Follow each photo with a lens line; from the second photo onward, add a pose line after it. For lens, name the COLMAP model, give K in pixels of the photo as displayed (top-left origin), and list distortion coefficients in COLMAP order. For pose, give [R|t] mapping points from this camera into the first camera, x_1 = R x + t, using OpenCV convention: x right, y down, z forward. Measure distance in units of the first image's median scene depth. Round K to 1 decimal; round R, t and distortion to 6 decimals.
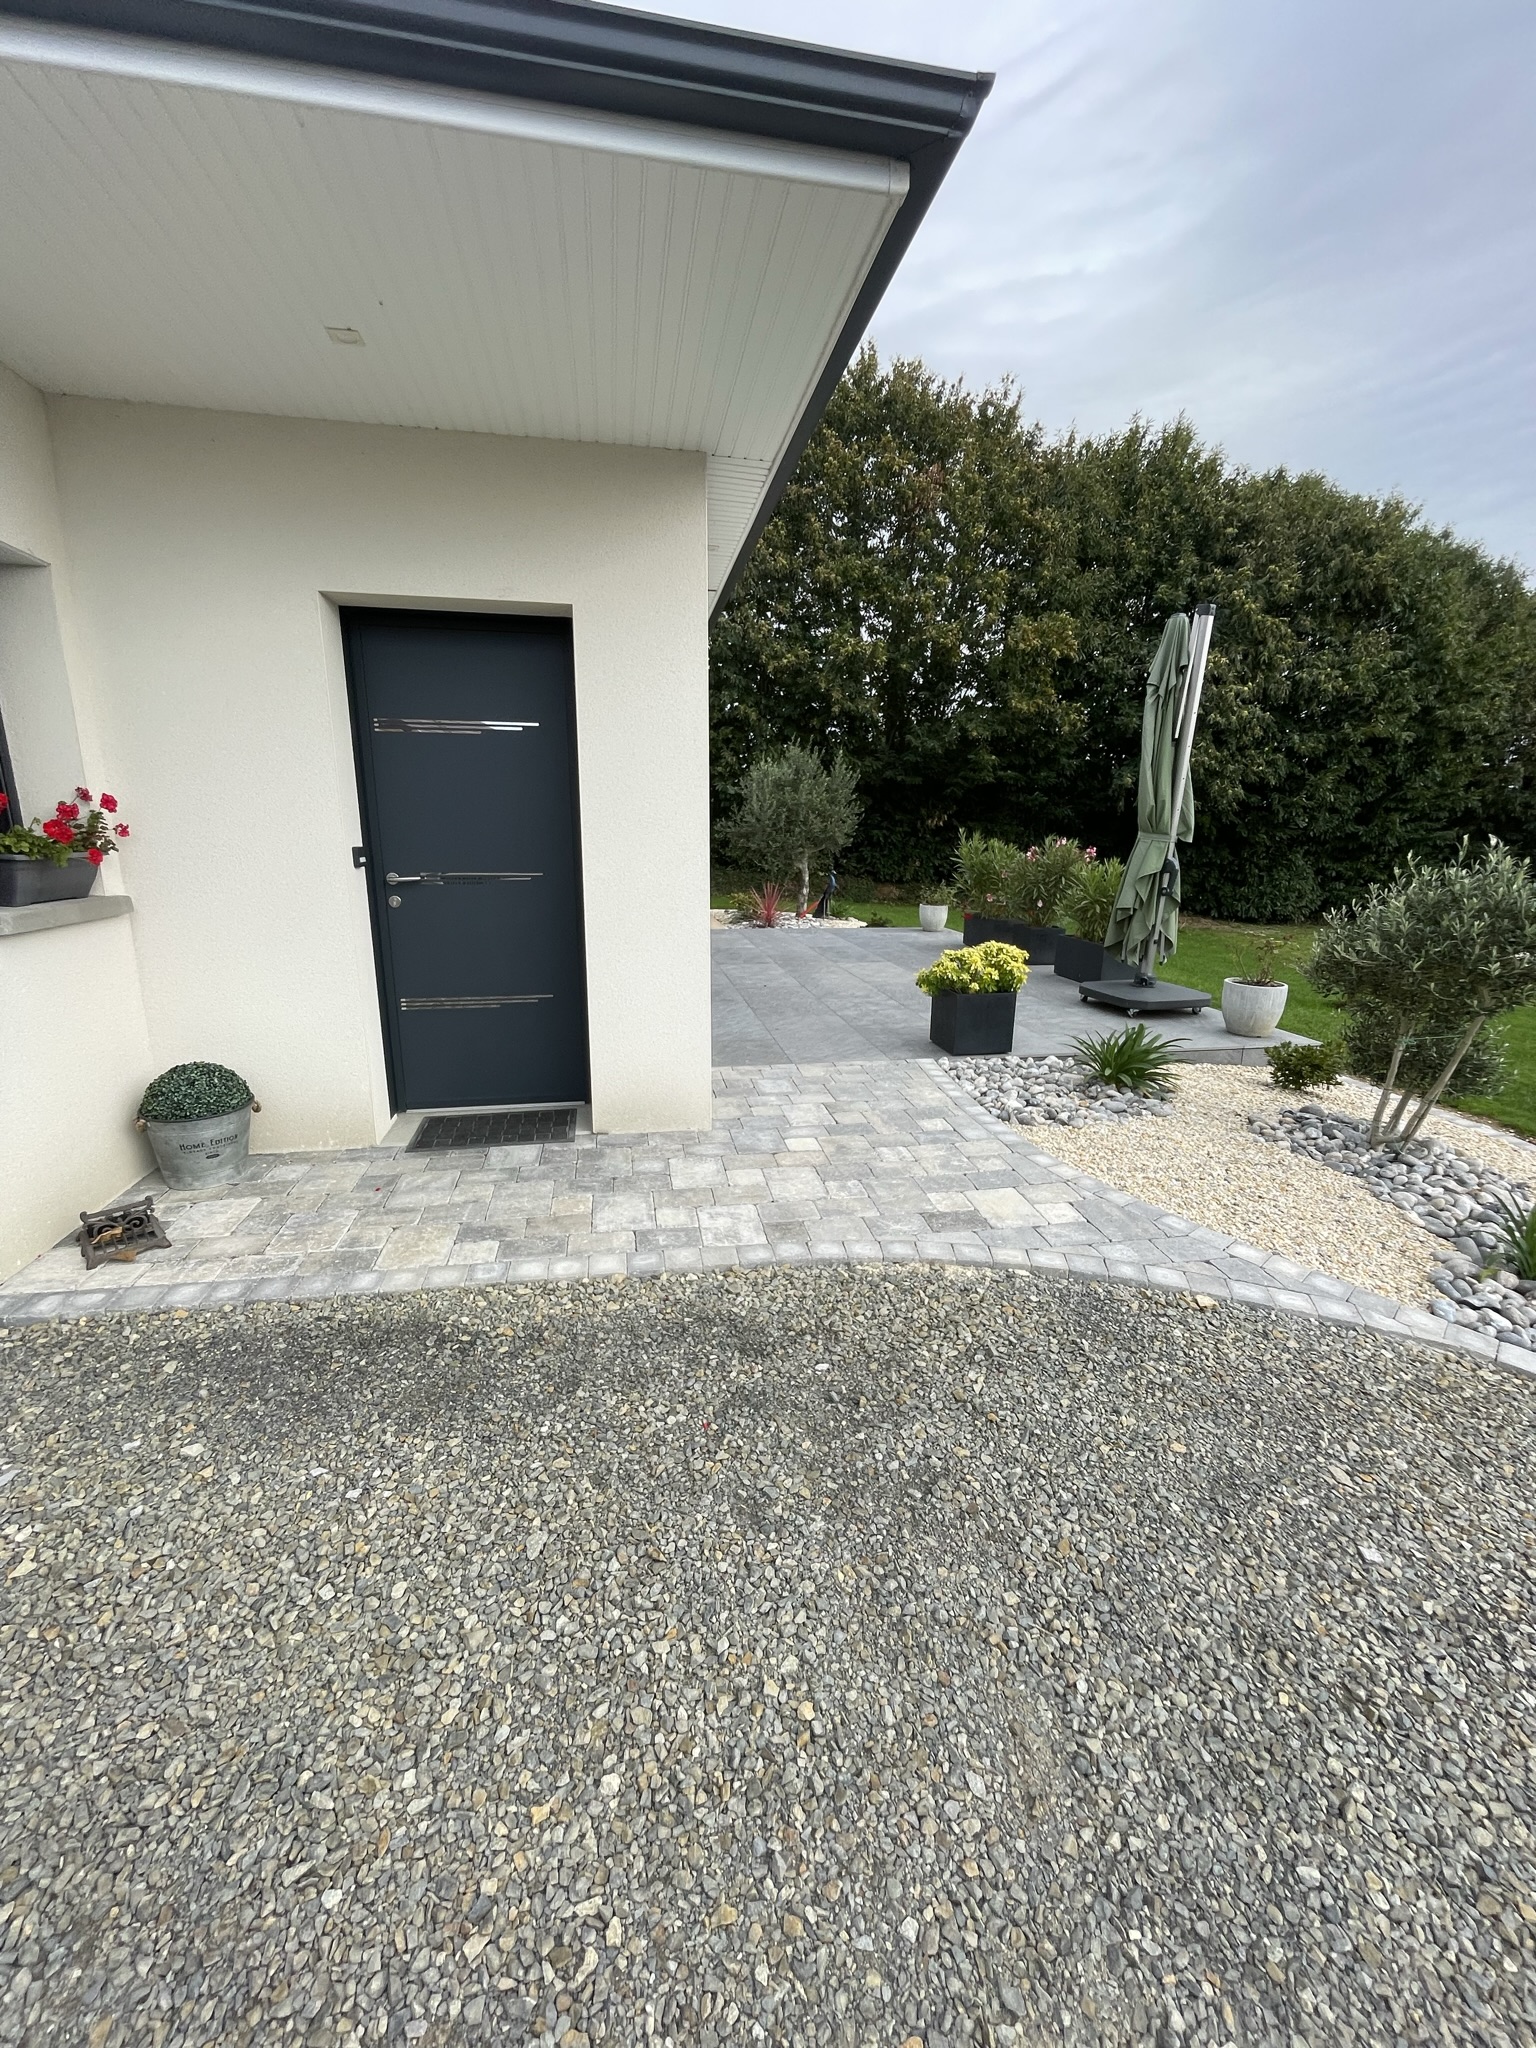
lens RADIAL K [[819.9, 0, 771.5], [0, 819.9, 1029.2], [0, 0, 1]] dist [0.000544, 0.000028]
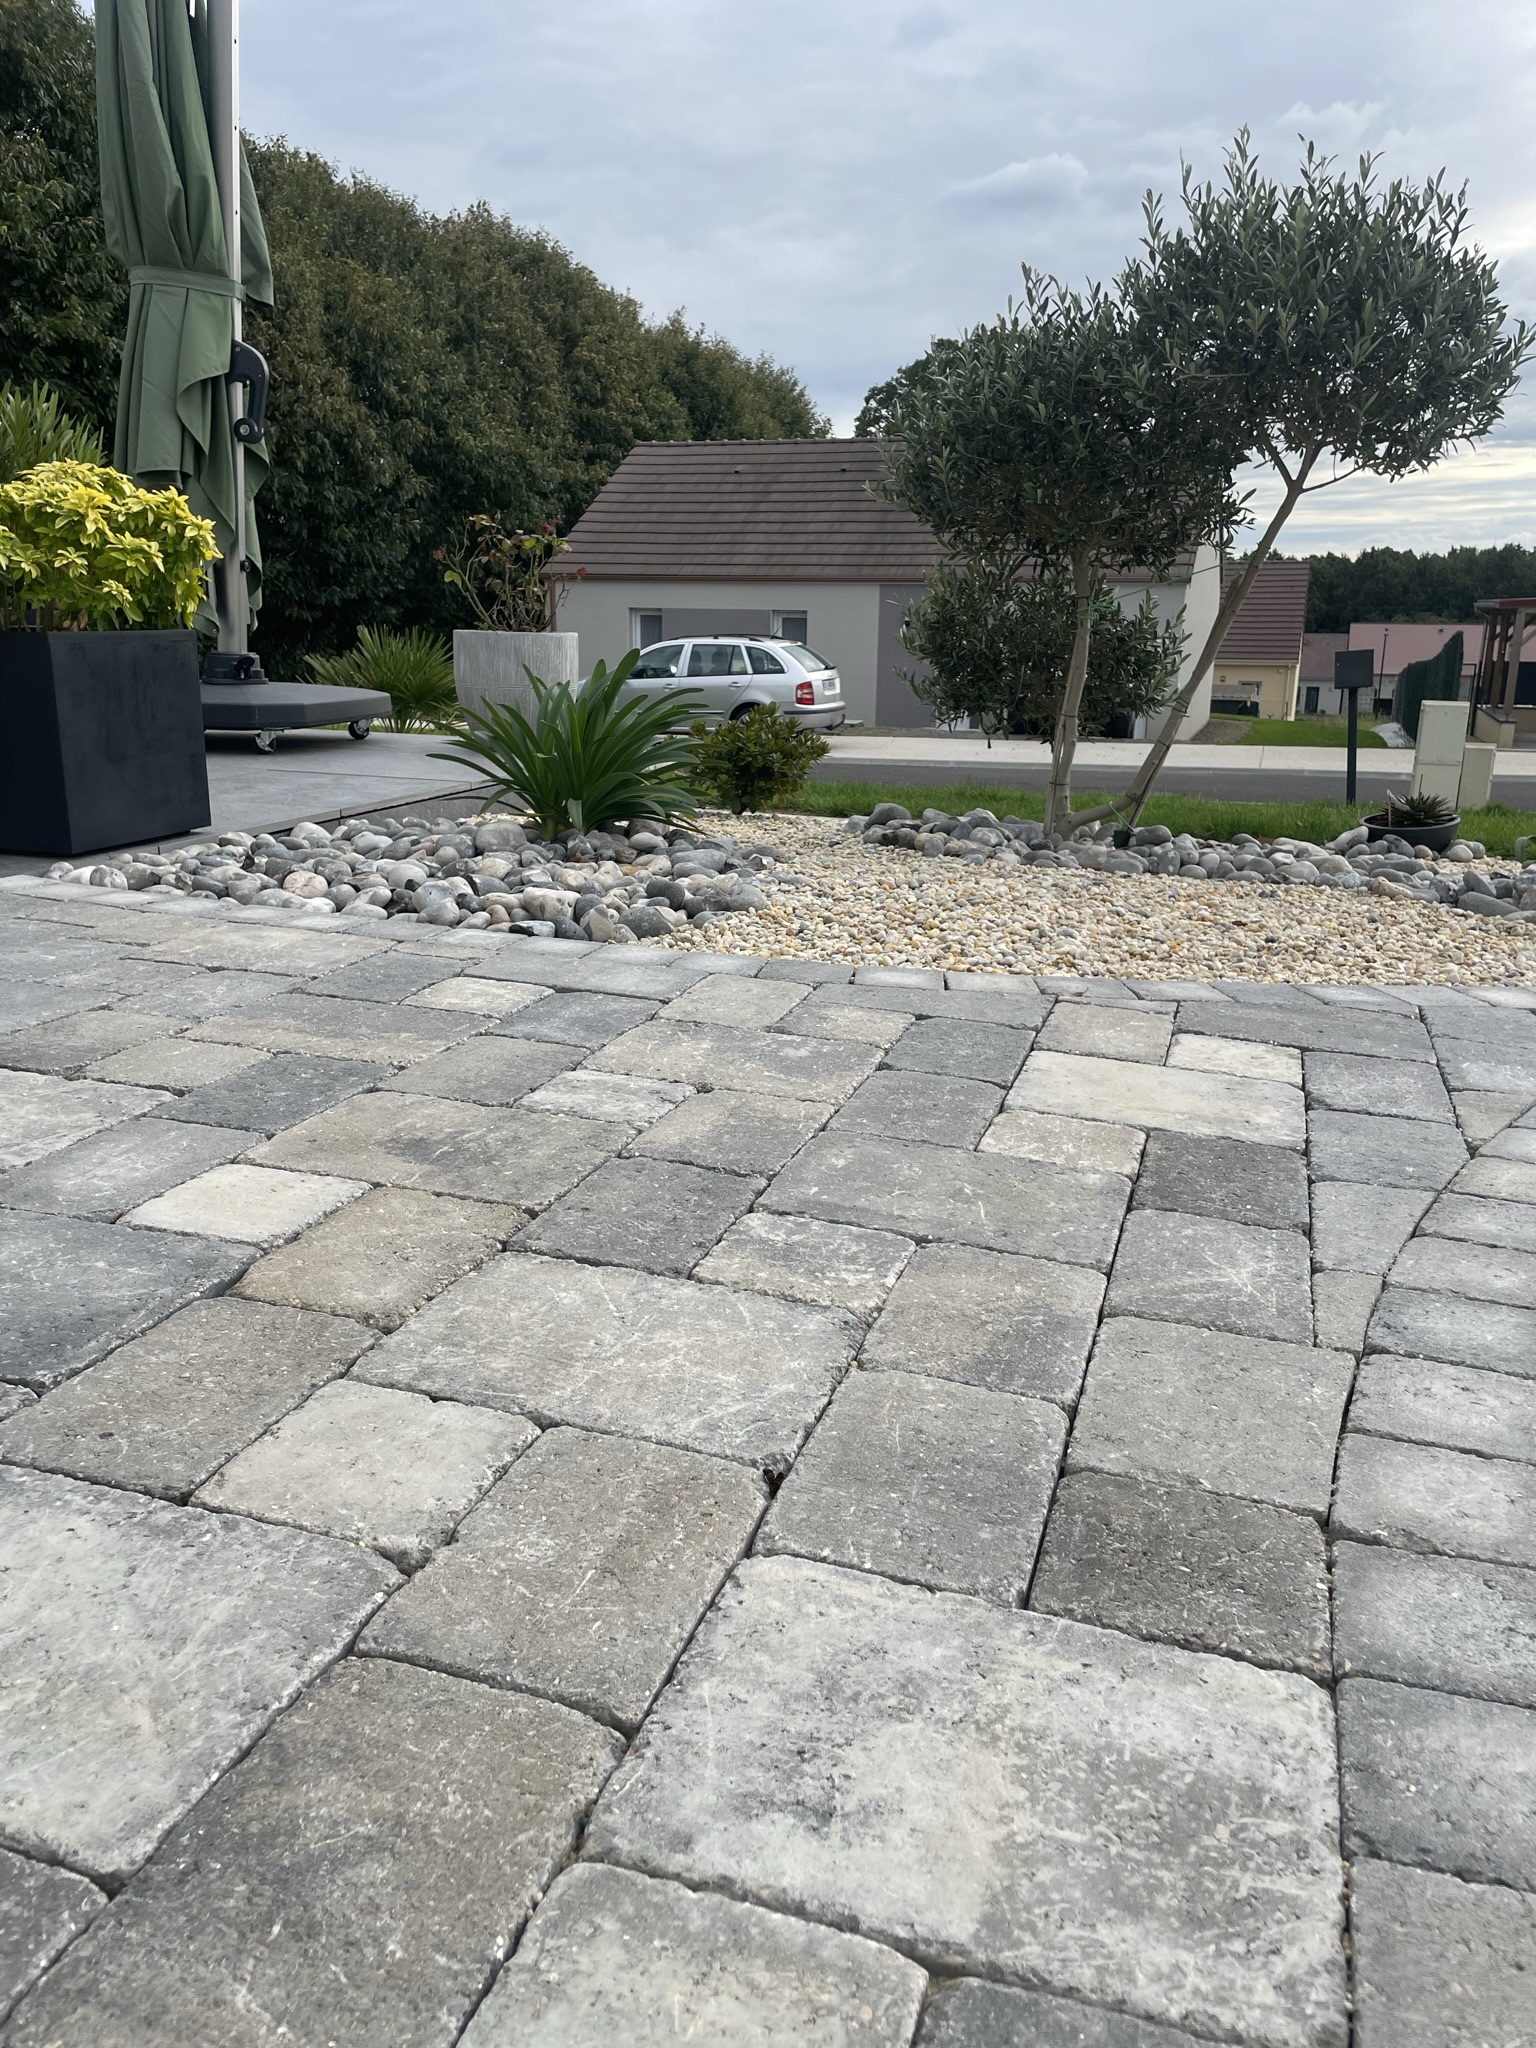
lens RADIAL K [[1571.1, 0, 767.4], [0, 1571.1, 1023.0], [0, 0, 1]] dist [0.013959, -0.028136]
pose [[0.464999, -0.233655, 0.853921, -0.194888], [0.206347, 0.966582, 0.152117, 0.074363], [-0.860928, 0.105470, 0.497674, 0.734073]]
